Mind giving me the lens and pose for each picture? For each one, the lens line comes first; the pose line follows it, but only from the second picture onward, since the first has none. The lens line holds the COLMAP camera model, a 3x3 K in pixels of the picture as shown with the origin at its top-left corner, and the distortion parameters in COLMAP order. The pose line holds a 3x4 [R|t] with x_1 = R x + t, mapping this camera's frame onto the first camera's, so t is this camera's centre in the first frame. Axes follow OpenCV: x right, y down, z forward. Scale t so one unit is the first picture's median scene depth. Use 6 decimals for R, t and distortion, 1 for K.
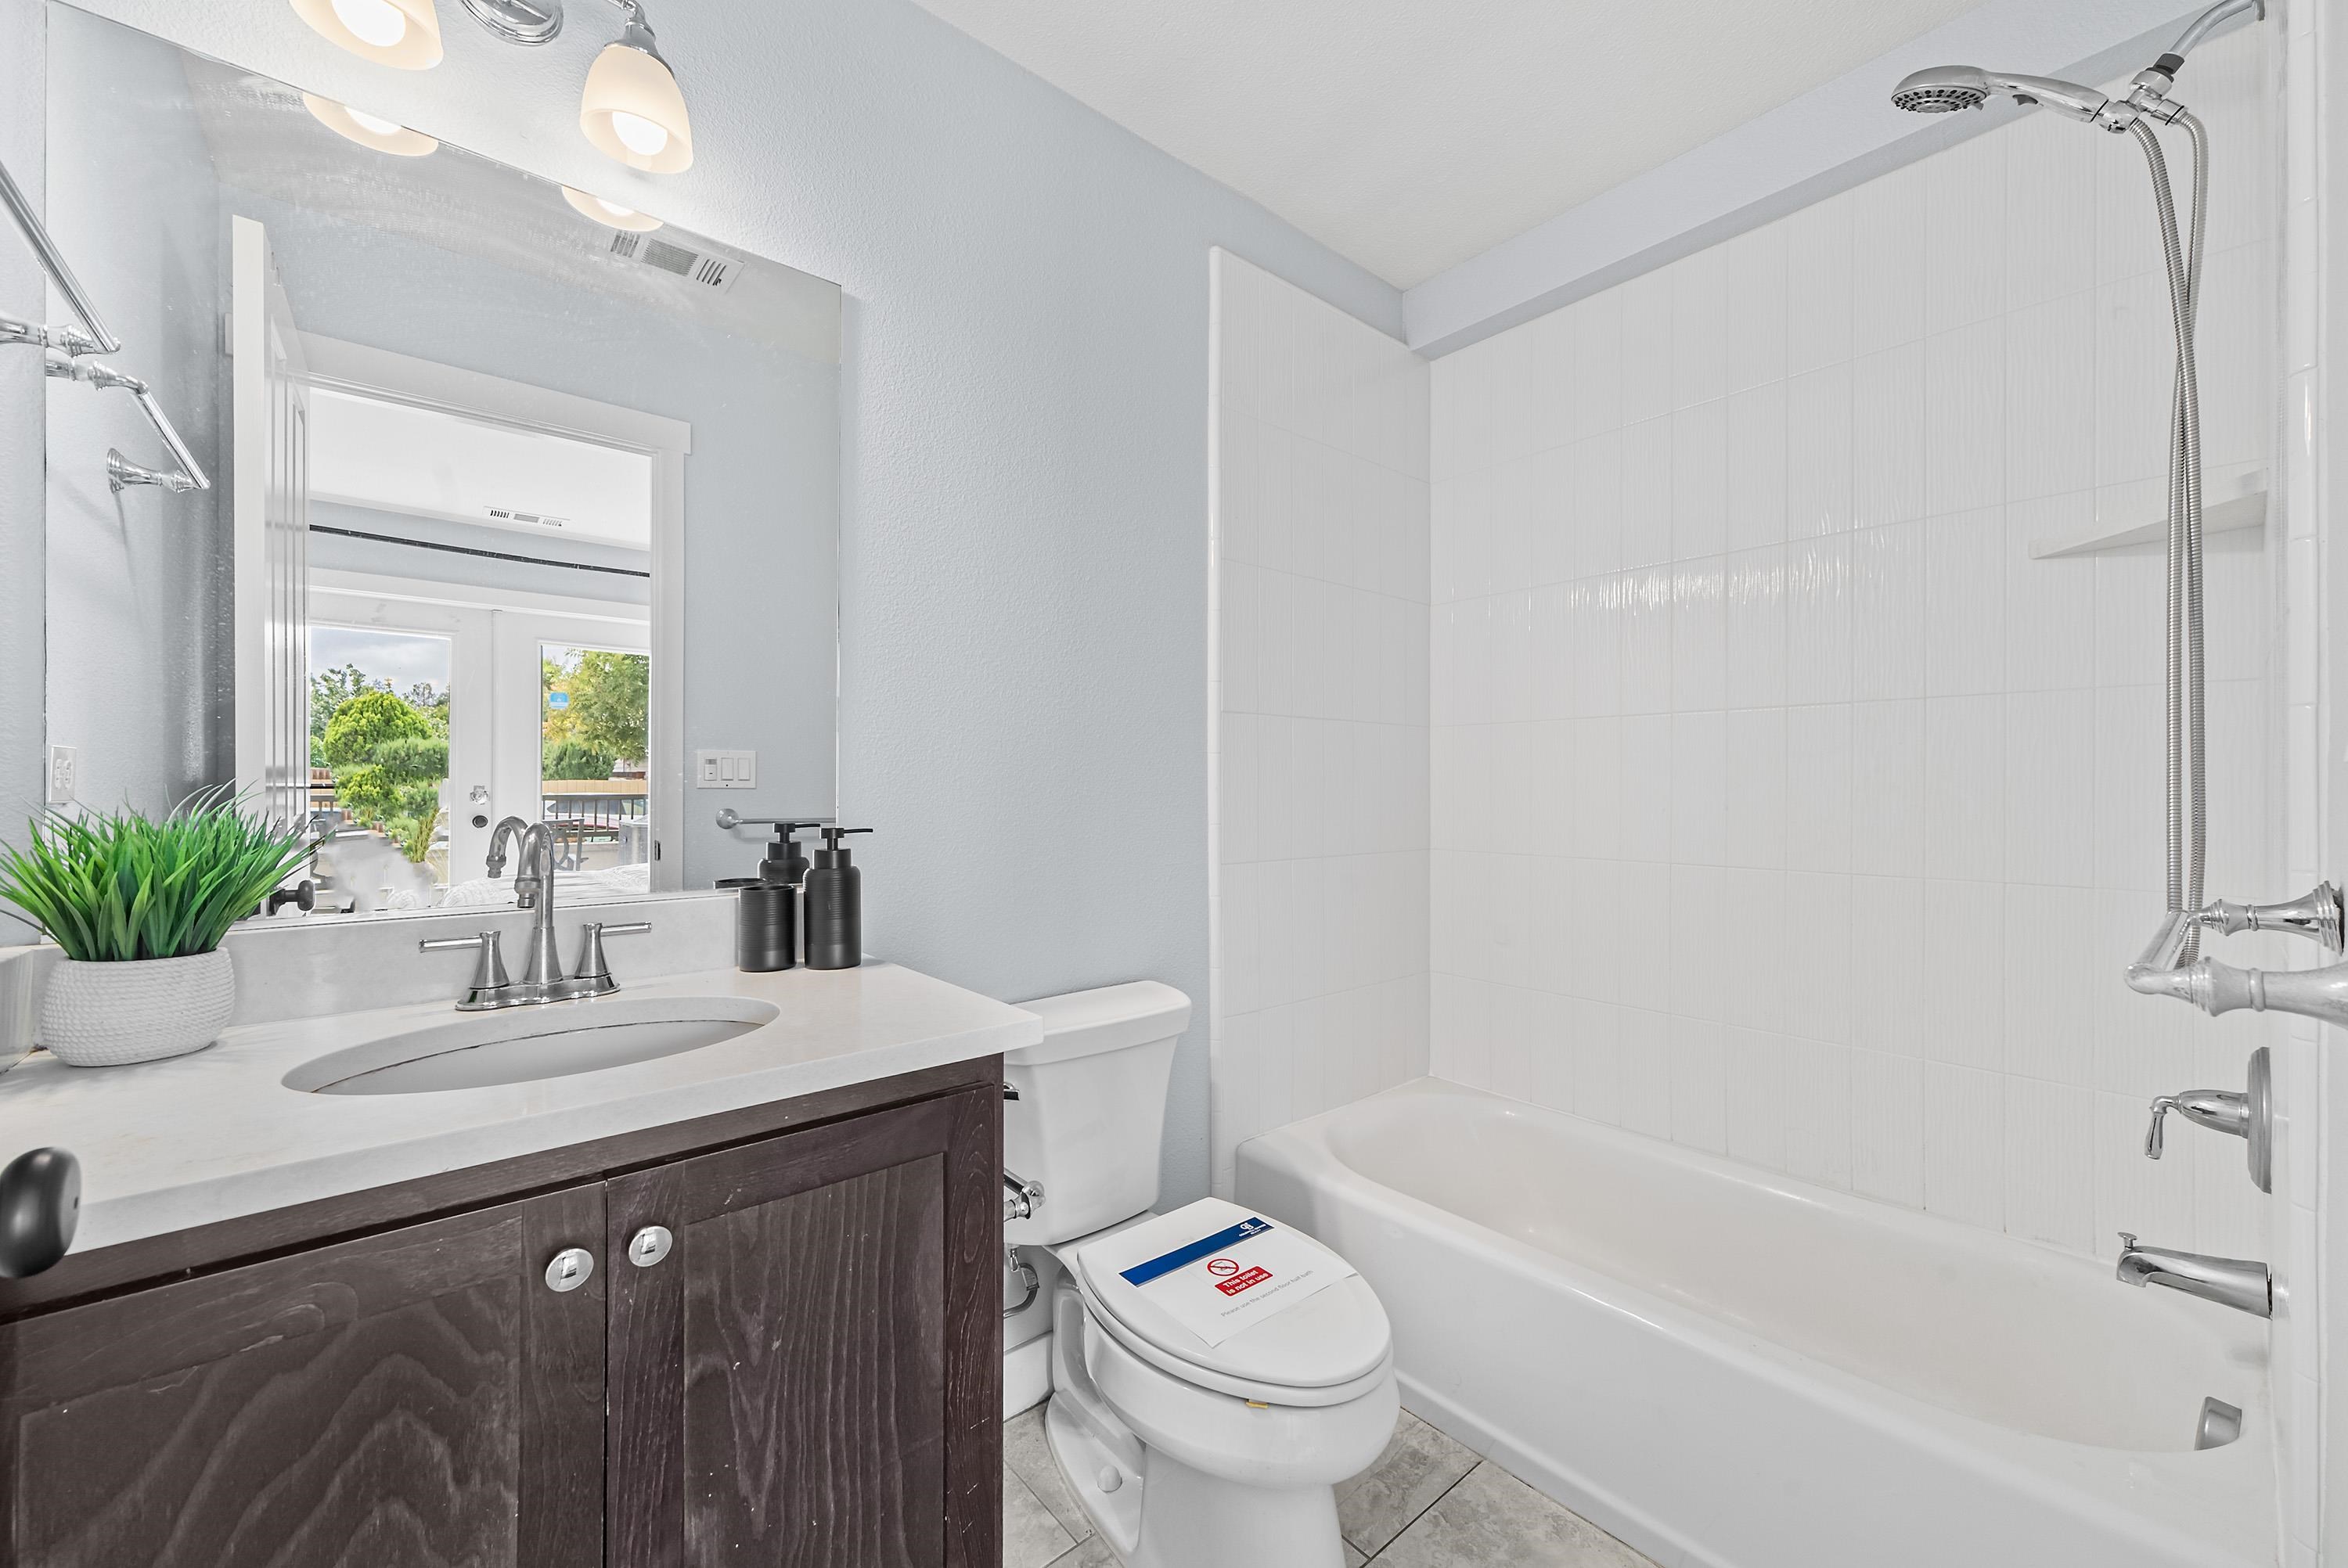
lens RADIAL K [[916.2, 0, 1167.9], [0, 916.2, 785.8], [0, 0, 1]] dist [0.002338, 0.001000]
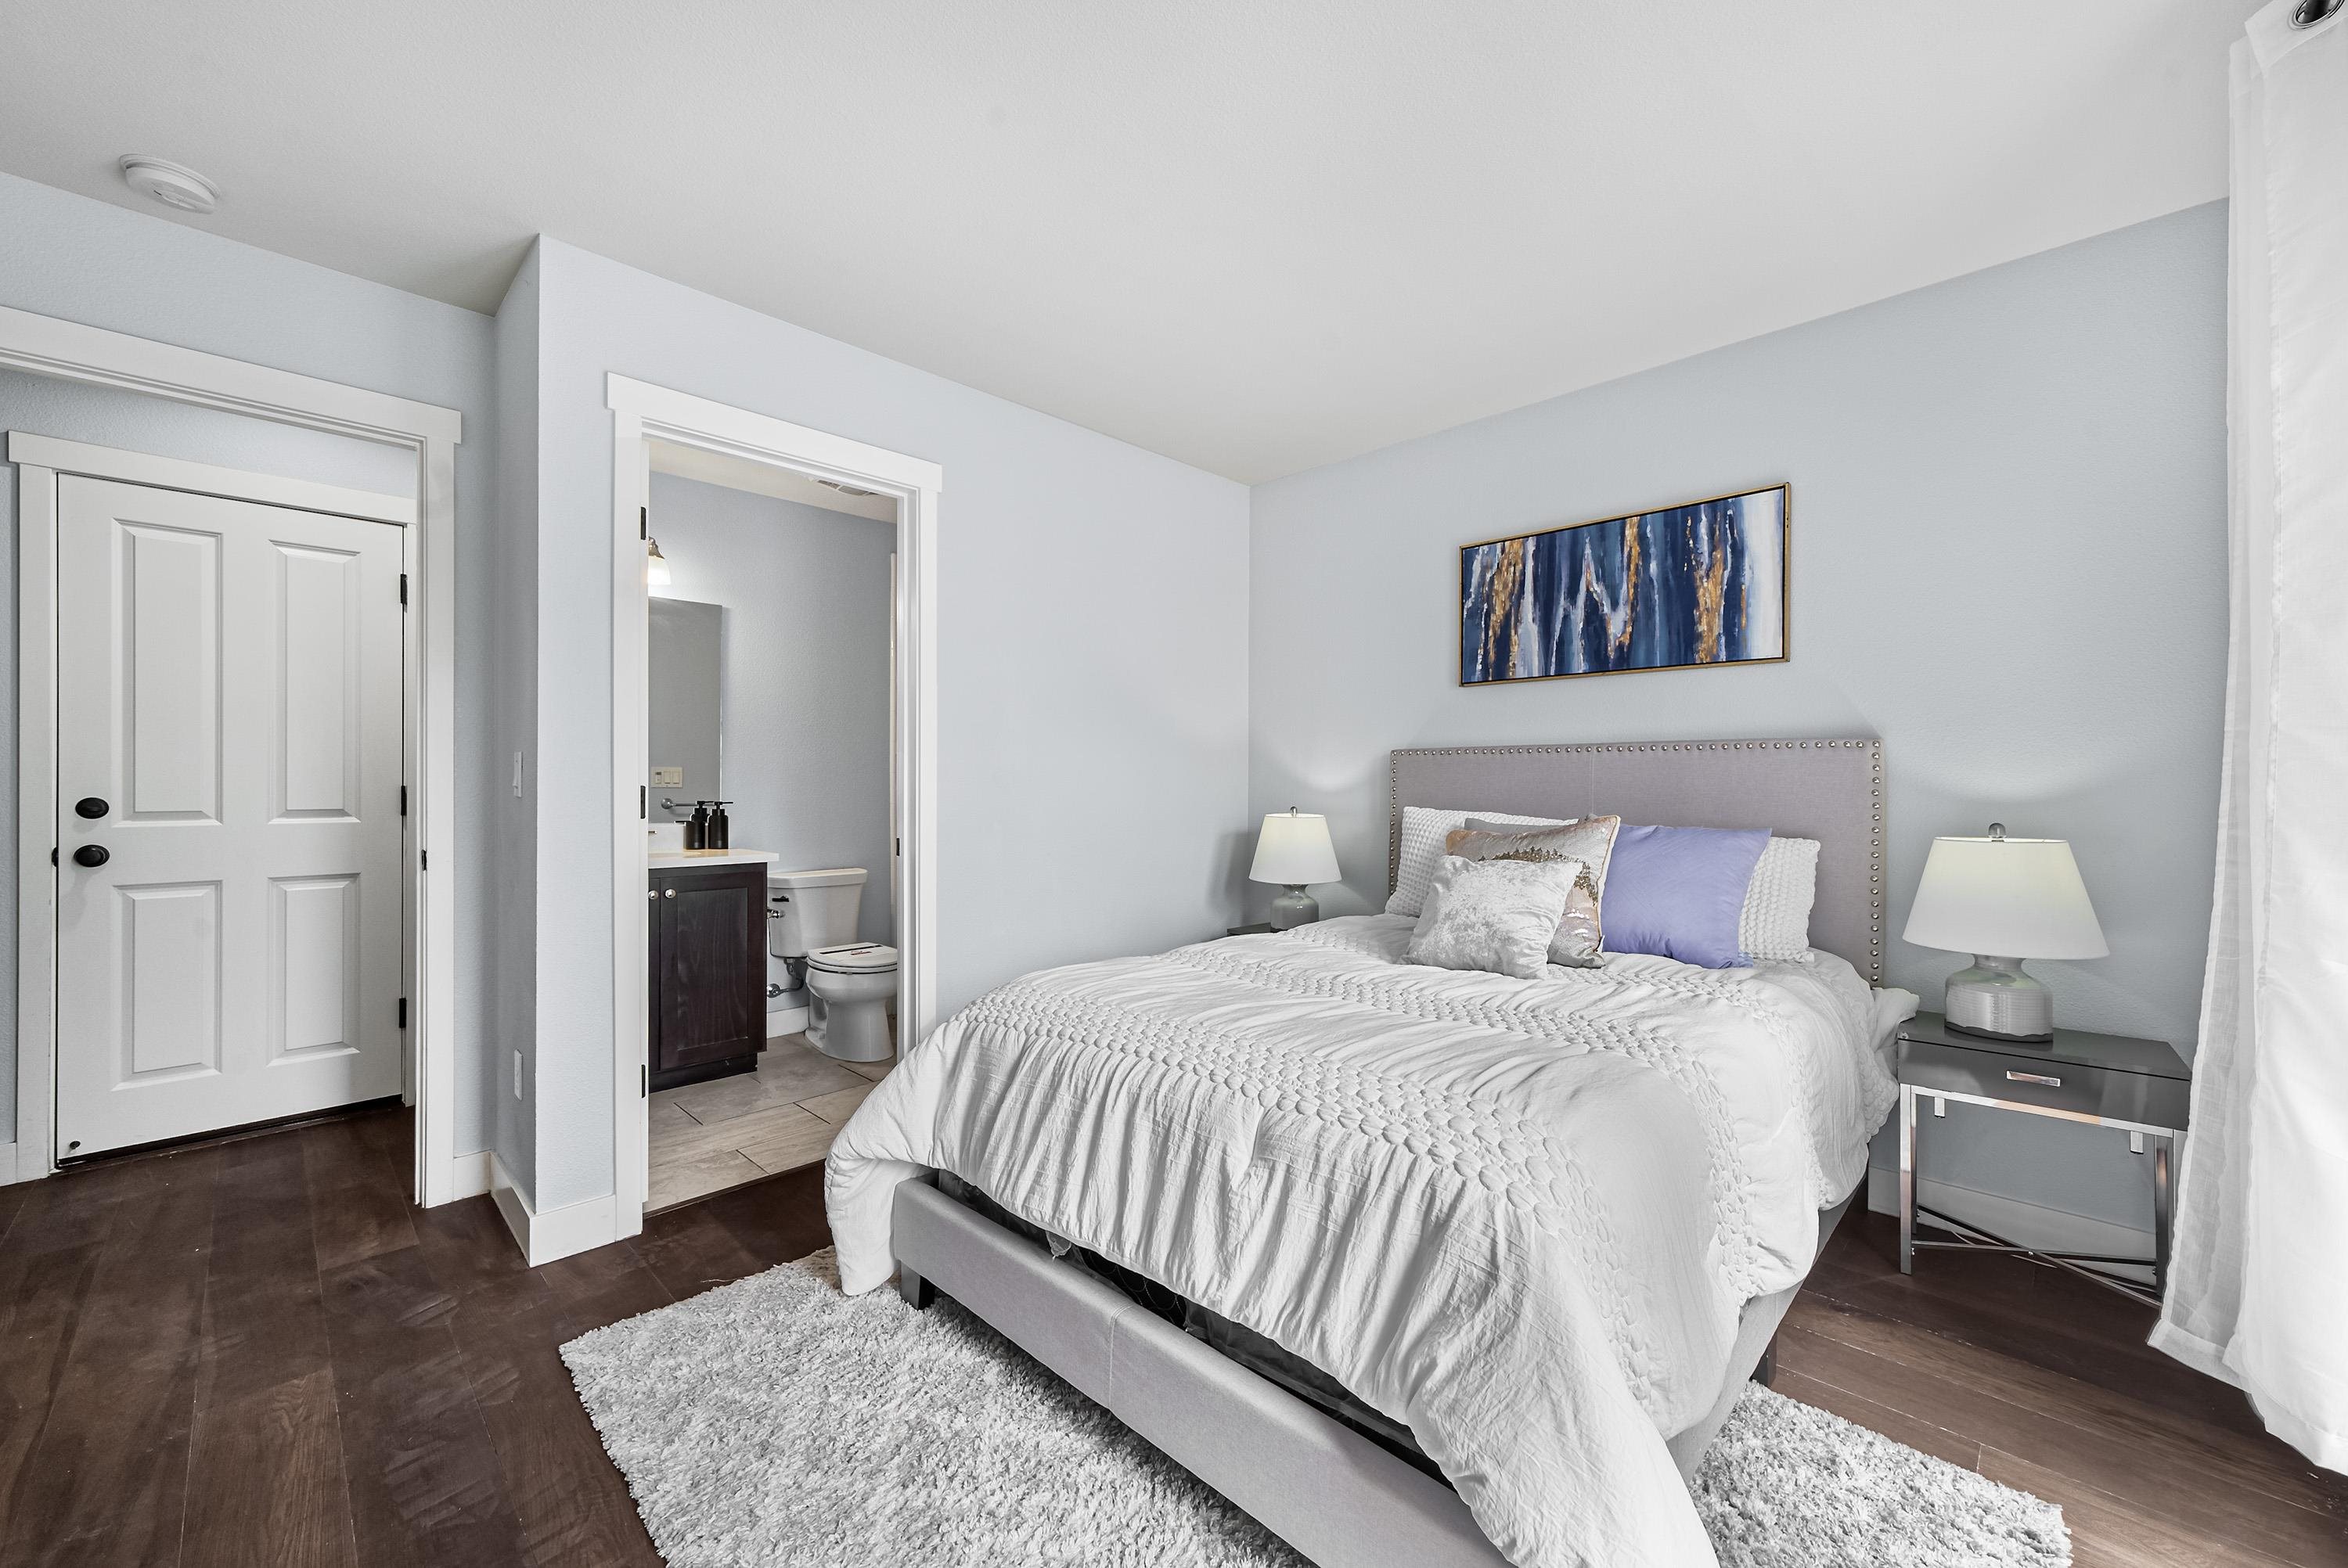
lens RADIAL K [[916.2, 0, 1137.8], [0, 916.2, 767.9], [0, 0, 1]] dist [0.002338, 0.001000]
pose [[0.998220, -0.006572, 0.059276, 0.809172], [0.007415, 0.999874, -0.014016, -0.010160], [-0.059177, 0.014430, 0.998143, -2.025493]]
